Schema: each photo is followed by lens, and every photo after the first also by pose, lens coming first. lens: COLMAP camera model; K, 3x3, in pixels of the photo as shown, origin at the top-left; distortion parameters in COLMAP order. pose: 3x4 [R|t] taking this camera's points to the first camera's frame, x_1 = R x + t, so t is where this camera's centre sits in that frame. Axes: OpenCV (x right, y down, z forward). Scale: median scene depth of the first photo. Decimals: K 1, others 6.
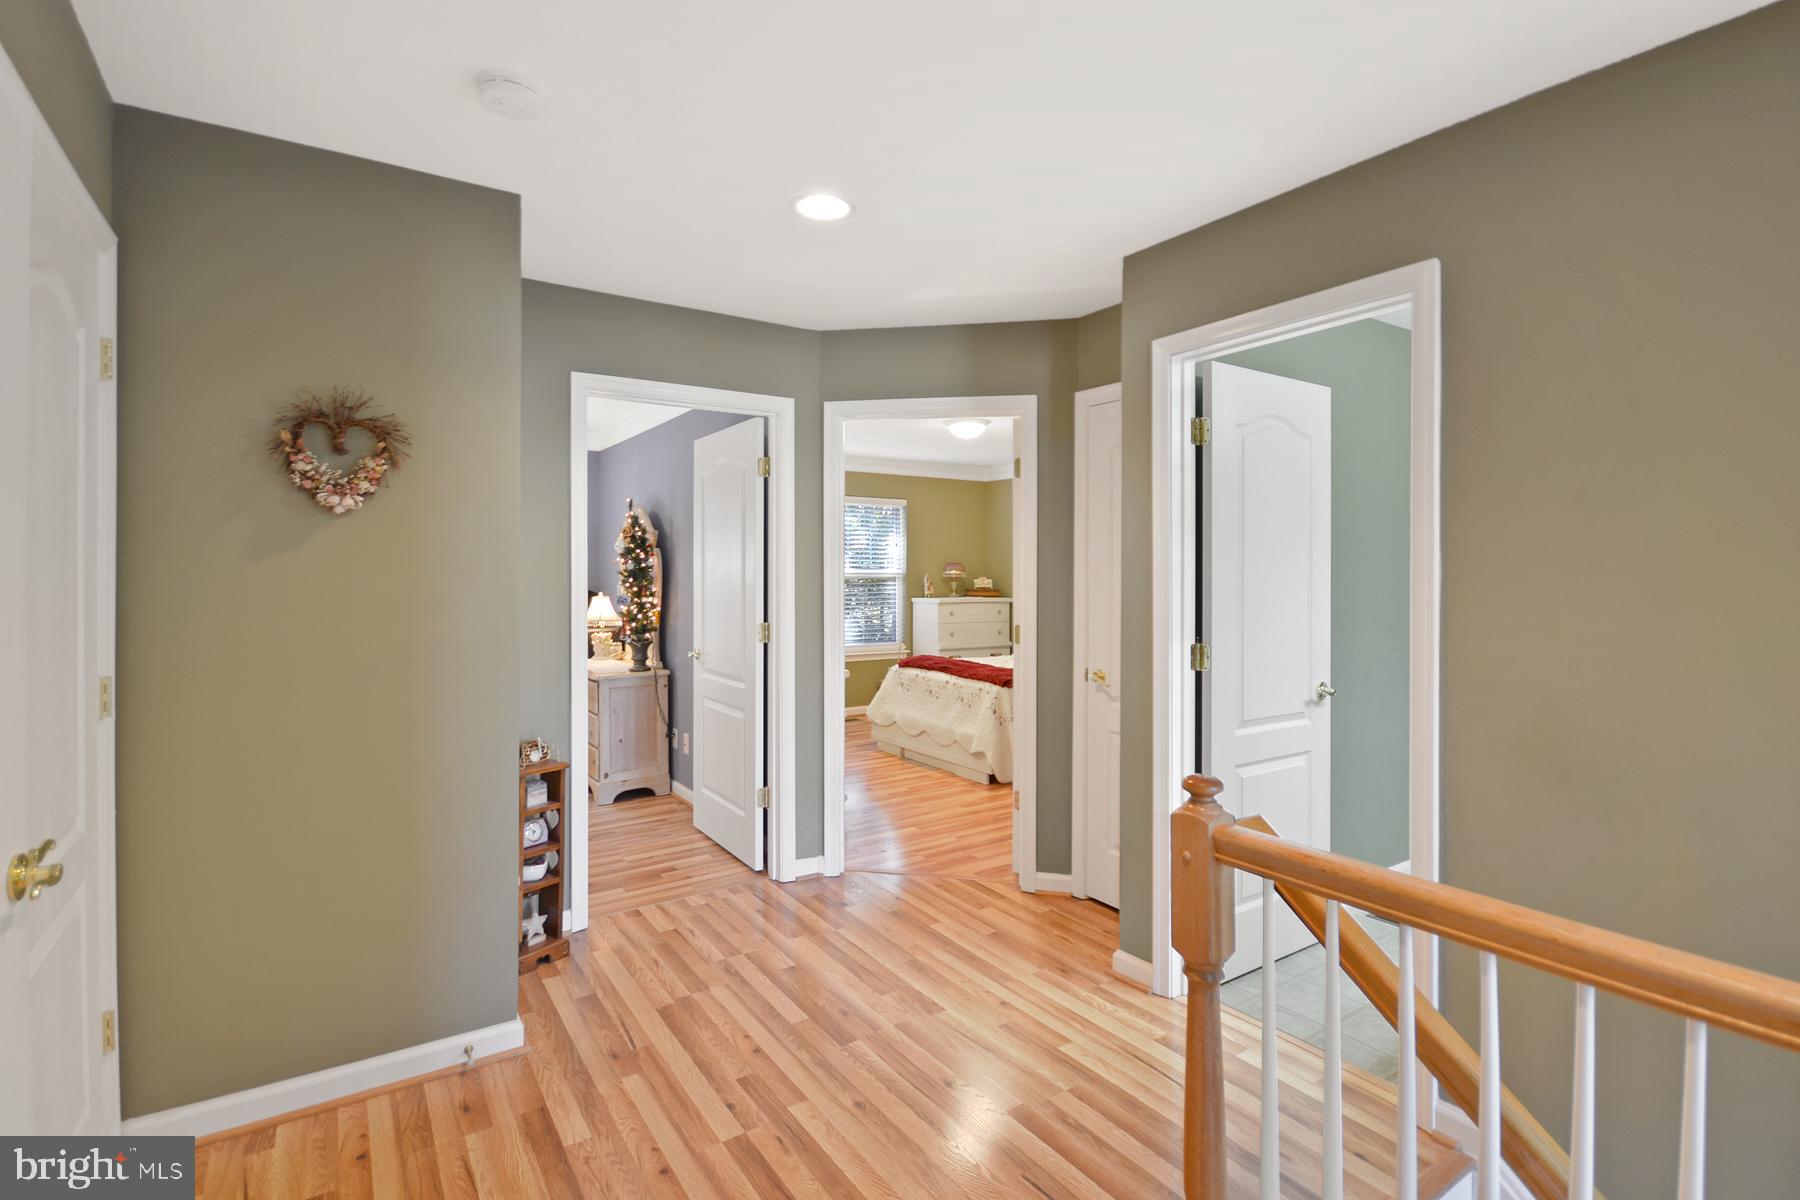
lens RADIAL K [[842.9, 0, 895.9], [0, 842.9, 586.9], [0, 0, 1]] dist [-0.004576, 0.000014]
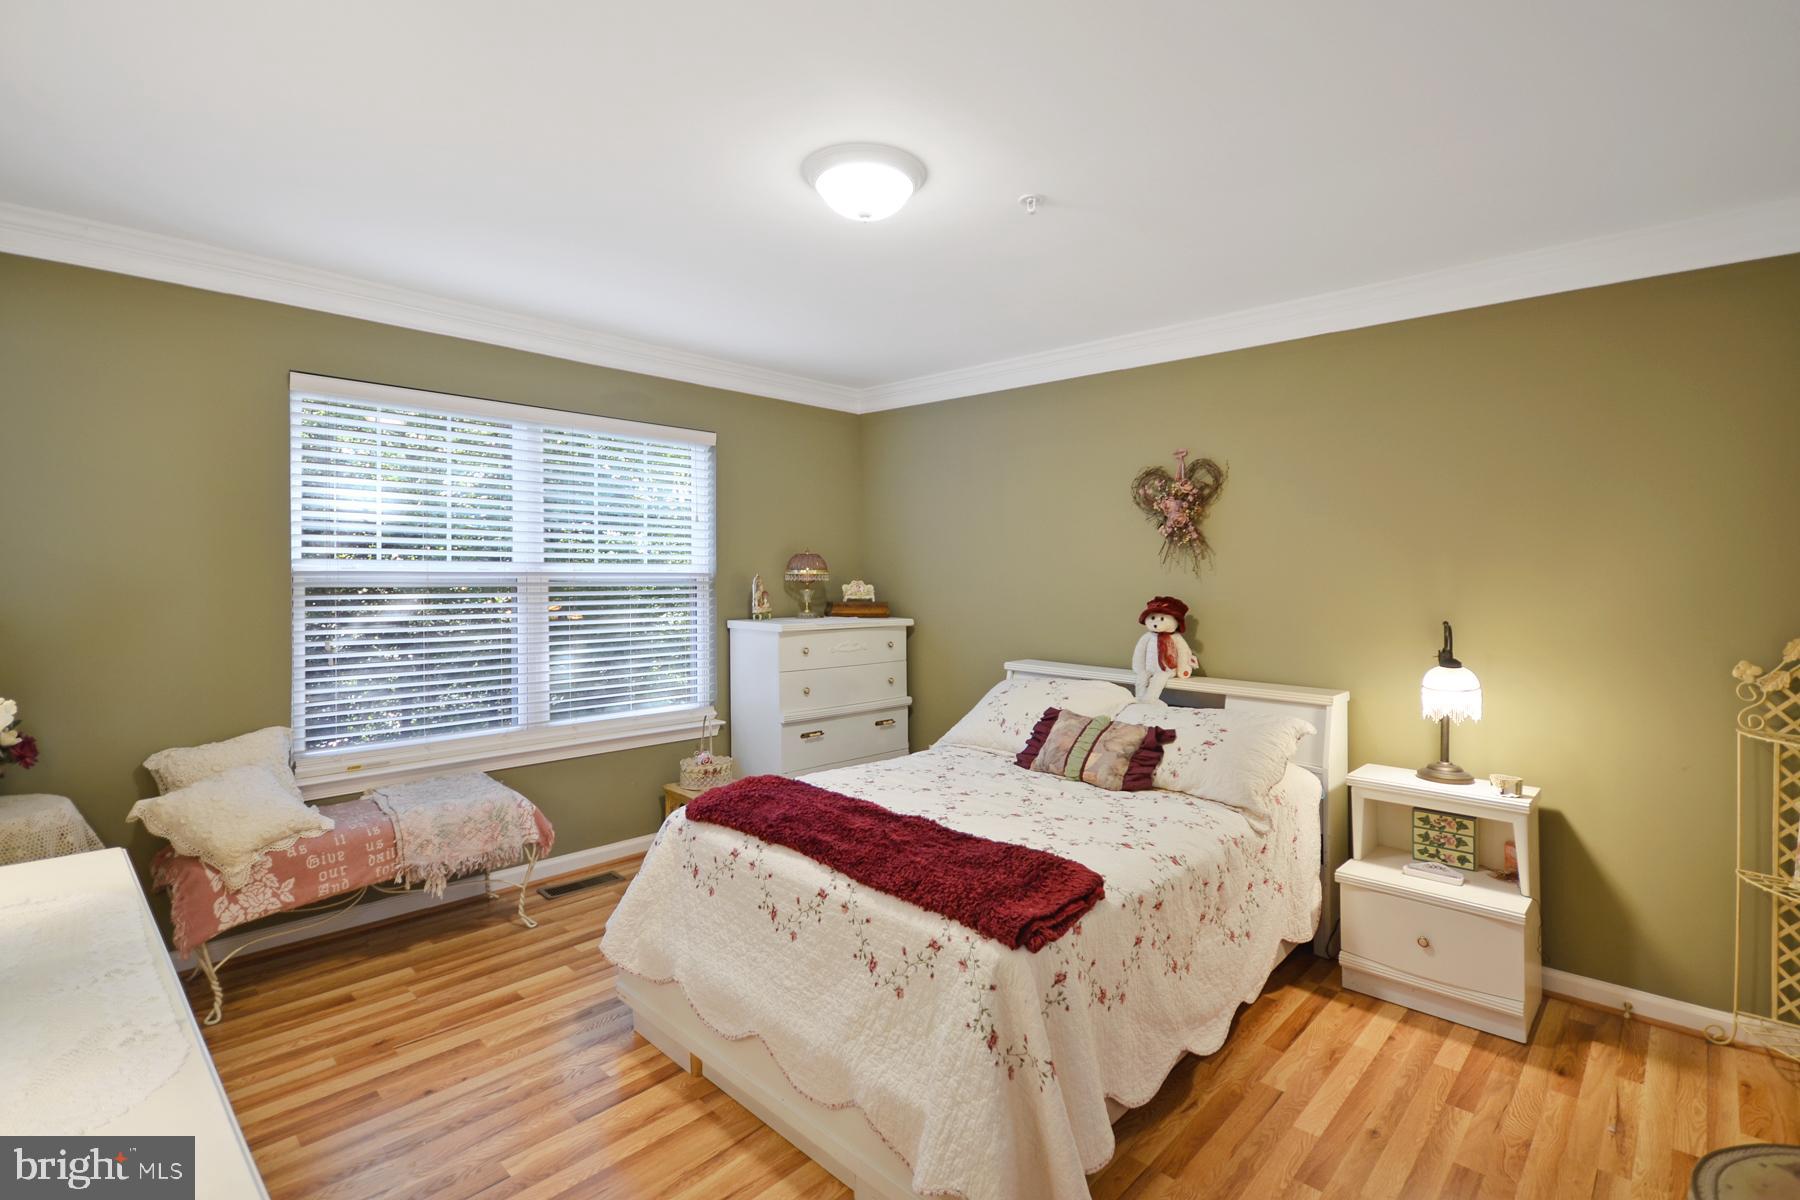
lens RADIAL K [[842.9, 0, 907.9], [0, 842.9, 590.0], [0, 0, 1]] dist [-0.004576, 0.000014]
pose [[0.976351, -0.003339, 0.216165, 0.014843], [0.001839, 0.999973, 0.007140, -0.009967], [-0.216183, -0.006573, 0.976331, 0.467702]]
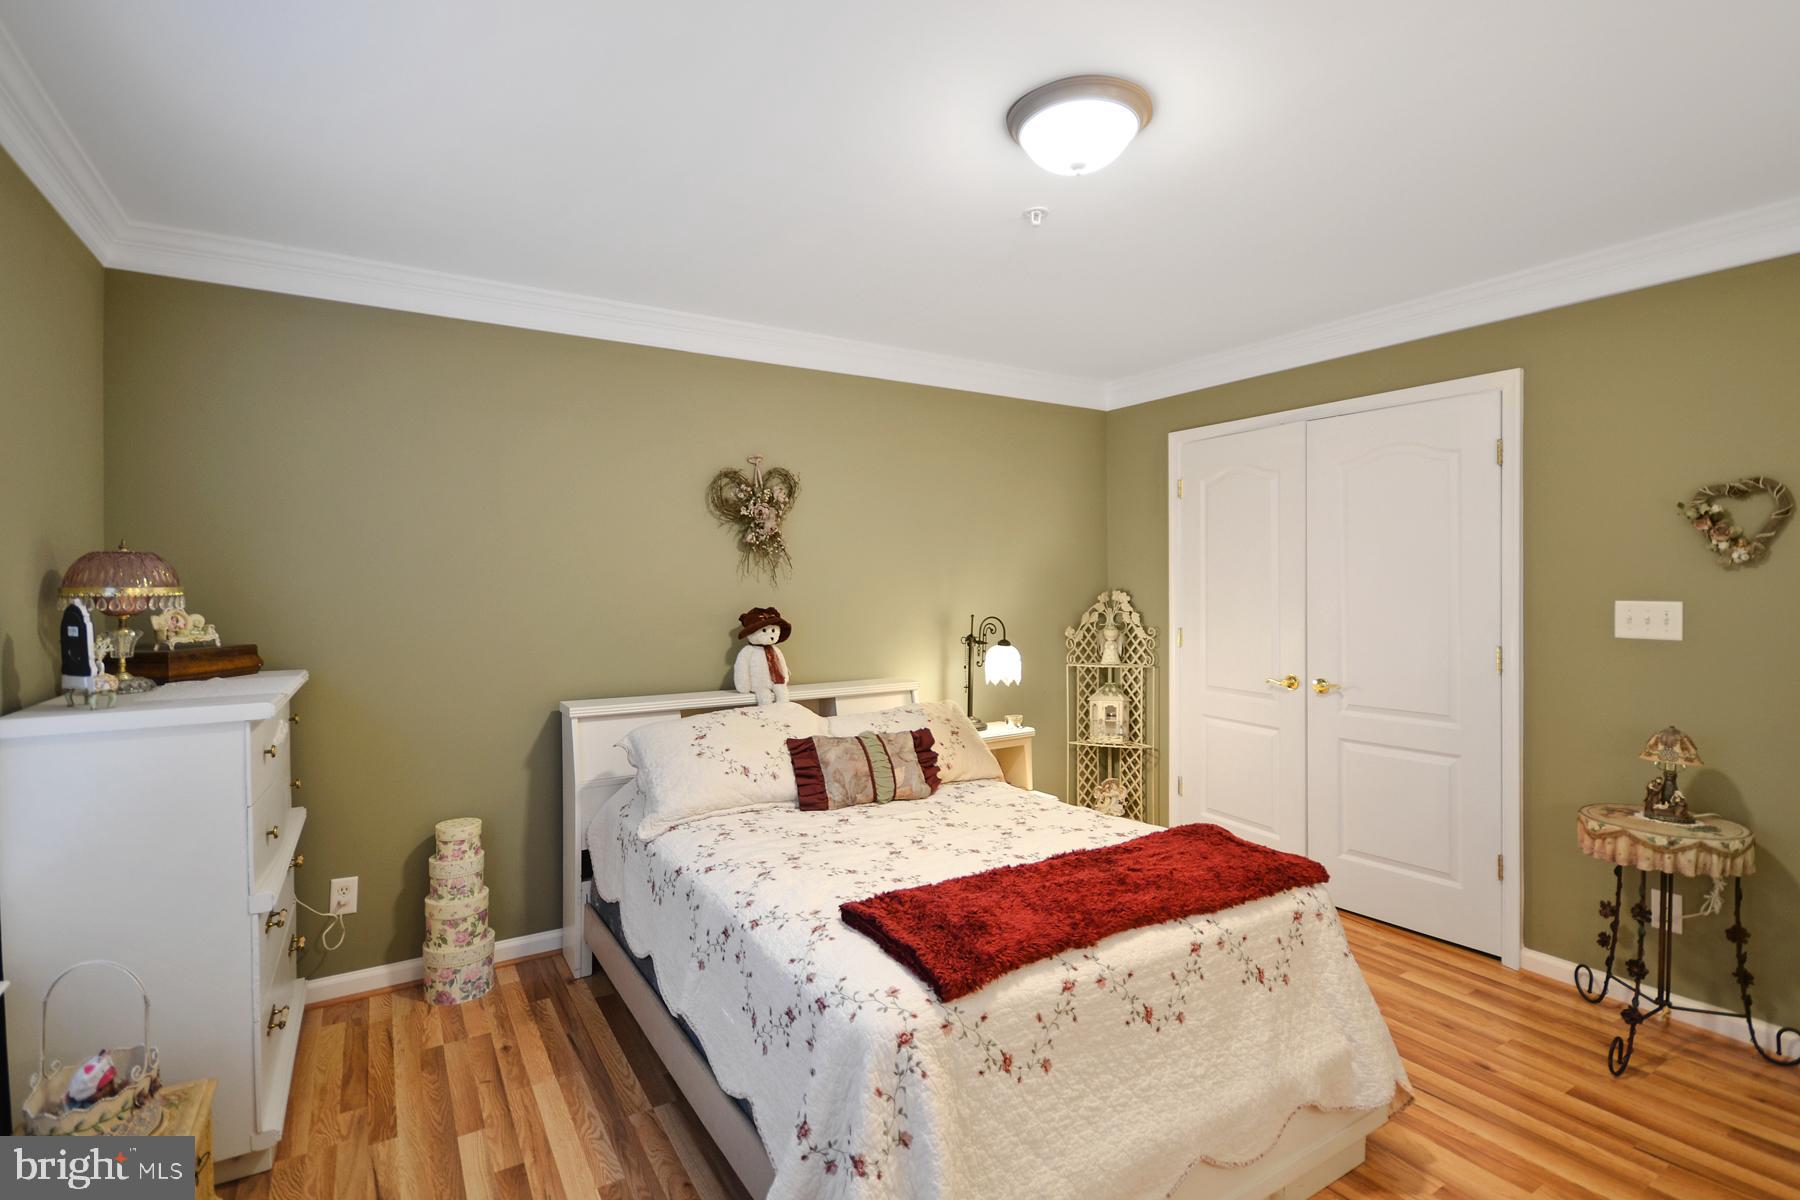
lens RADIAL K [[842.9, 0, 904.3], [0, 842.9, 603.4], [0, 0, 1]] dist [-0.004576, 0.000014]
pose [[0.037972, -0.034027, 0.998699, -0.180236], [0.024237, 0.999157, 0.033121, -0.017511], [-0.998985, 0.022948, 0.038765, 0.788424]]
